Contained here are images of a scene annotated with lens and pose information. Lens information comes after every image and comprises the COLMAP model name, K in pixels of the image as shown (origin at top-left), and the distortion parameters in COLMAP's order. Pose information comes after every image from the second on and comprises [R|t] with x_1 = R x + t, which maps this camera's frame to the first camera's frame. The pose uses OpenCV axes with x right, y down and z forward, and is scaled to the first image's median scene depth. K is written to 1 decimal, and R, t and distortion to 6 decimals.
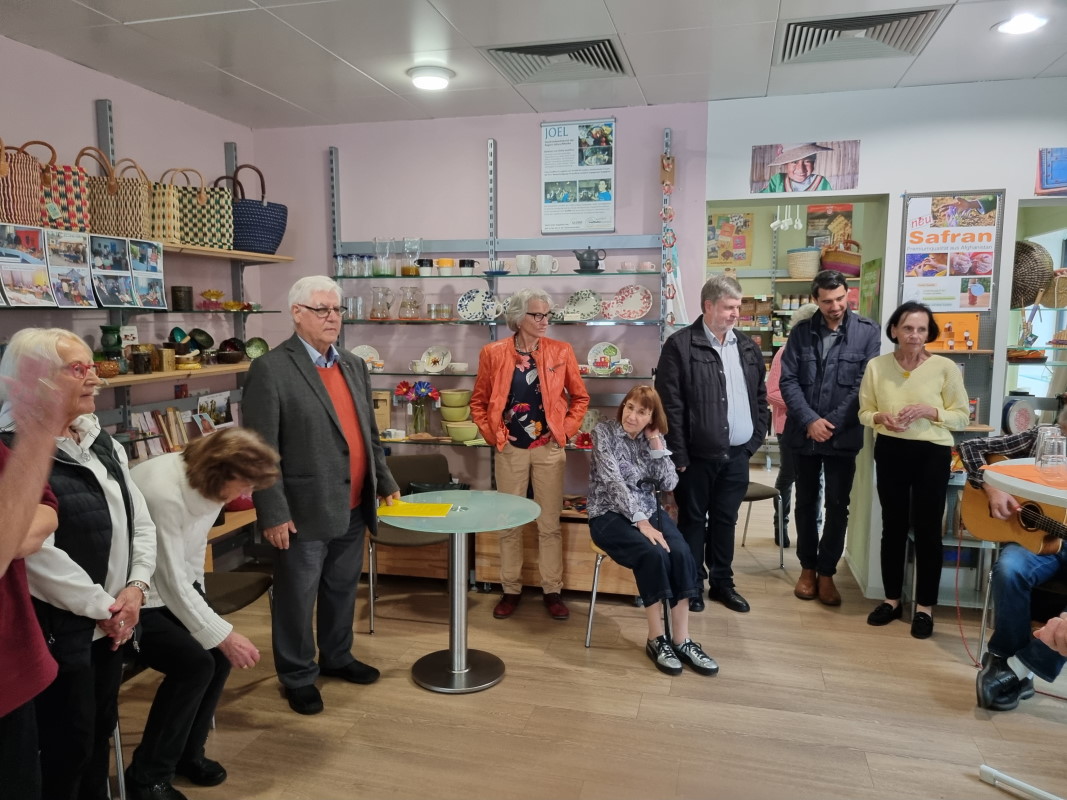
lens RADIAL K [[808.6, 0, 521.1], [0, 808.6, 412.1], [0, 0, 1]] dist [0.050339, -0.044253]
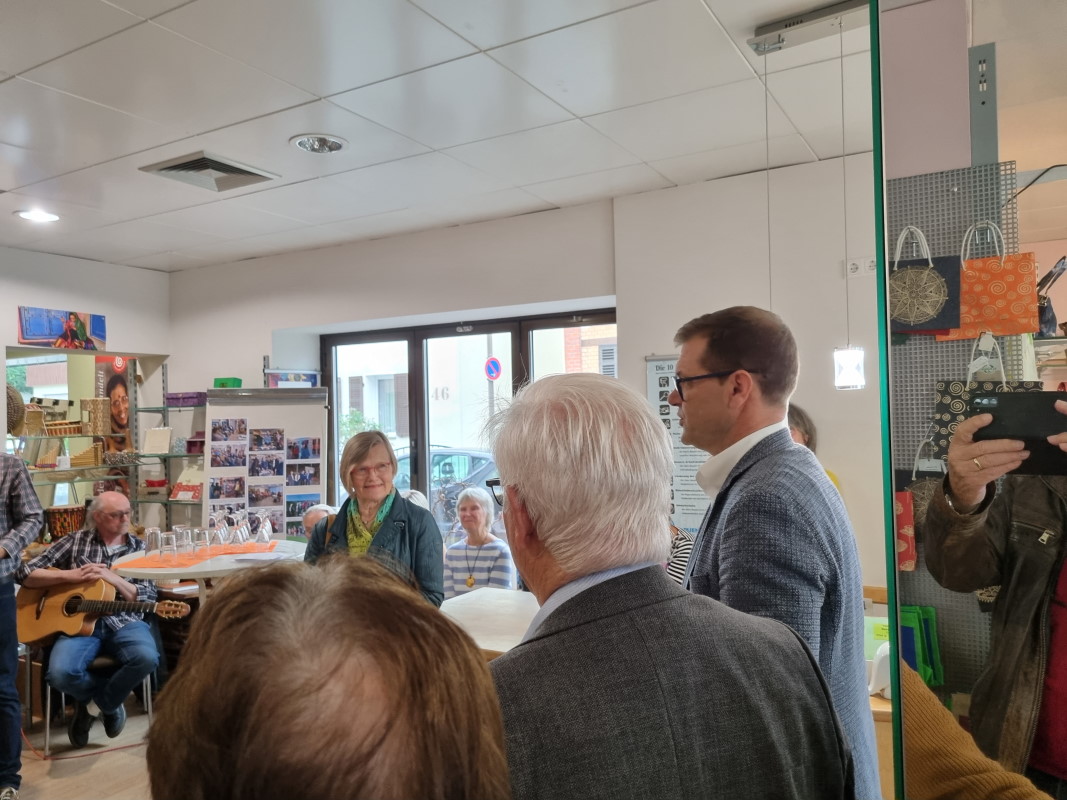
lens RADIAL K [[799.2, 0, 533.5], [0, 799.2, 400.0], [0, 0, 1]] dist [0.039527, -0.041969]
pose [[0.251046, 0.012905, 0.967889, -0.285746], [0.141633, 0.988660, -0.049918, -0.018991], [-0.957557, 0.149616, 0.246372, 0.011922]]
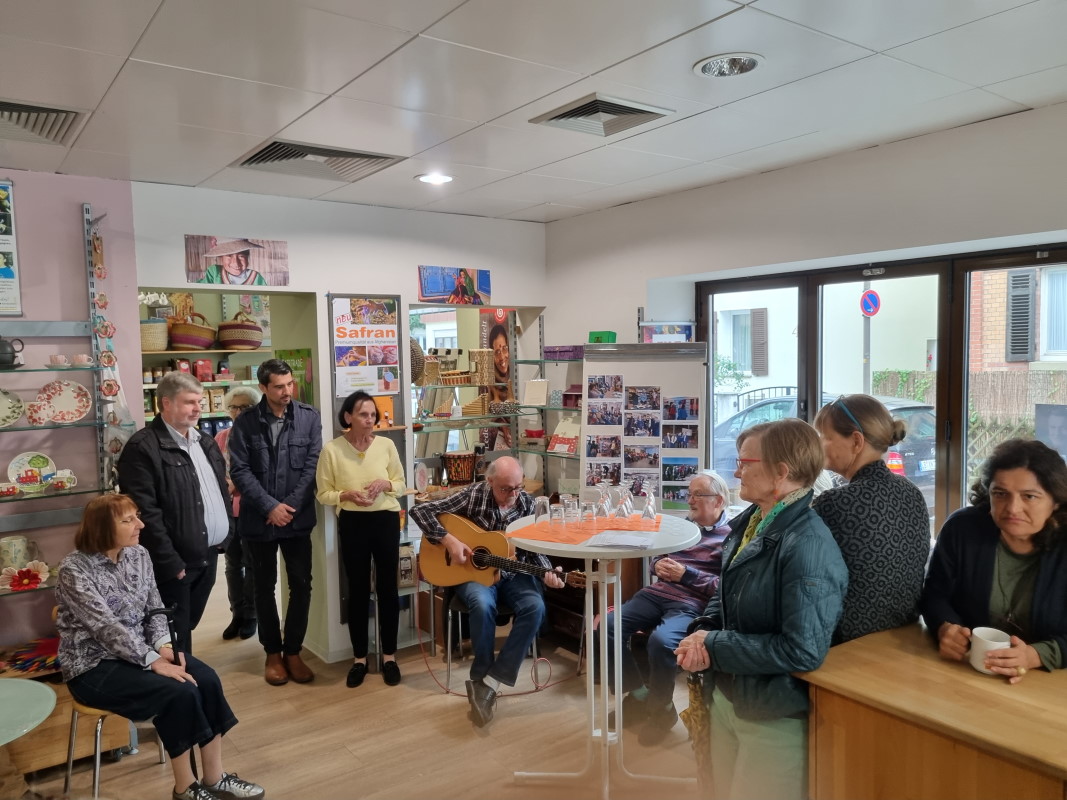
lens RADIAL K [[799.2, 0, 533.5], [0, 799.2, 400.0], [0, 0, 1]] dist [0.039527, -0.041969]
pose [[0.622657, -0.059347, 0.780241, -0.212194], [0.113821, 0.993384, -0.015273, -0.068907], [-0.774173, 0.098318, 0.625292, 0.100347]]
